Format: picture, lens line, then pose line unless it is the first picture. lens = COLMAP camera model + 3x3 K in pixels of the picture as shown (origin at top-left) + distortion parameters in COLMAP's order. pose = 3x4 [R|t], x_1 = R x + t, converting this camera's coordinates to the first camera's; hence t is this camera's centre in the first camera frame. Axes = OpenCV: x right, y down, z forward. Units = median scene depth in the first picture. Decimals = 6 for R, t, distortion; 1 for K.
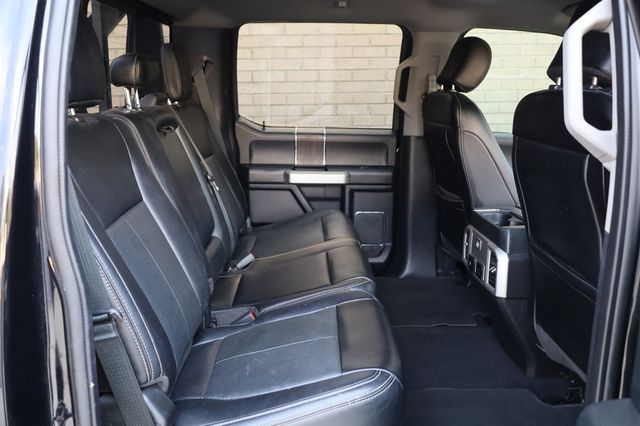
lens RADIAL K [[525.2, 0, 320.0], [0, 525.2, 213.0], [0, 0, 1]] dist [-0.003869, -0.000113]
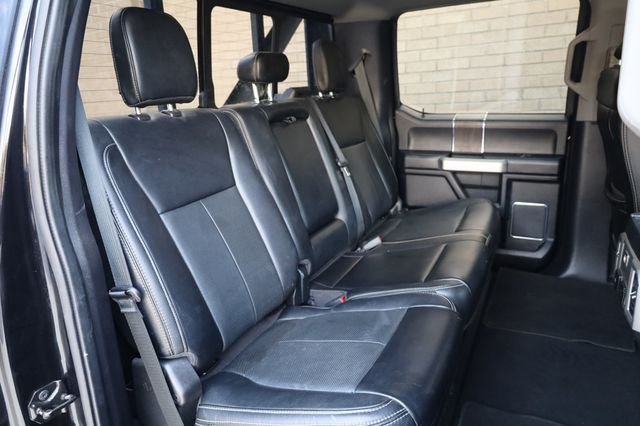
lens RADIAL K [[441.9, 0, 320.0], [0, 441.9, 213.0], [0, 0, 1]] dist [0.001011, 0.002013]
pose [[0.882333, 0.084272, -0.463018, 0.134171], [-0.055937, 0.995642, 0.074619, -0.023747], [0.467289, -0.039939, 0.883202, 0.127757]]
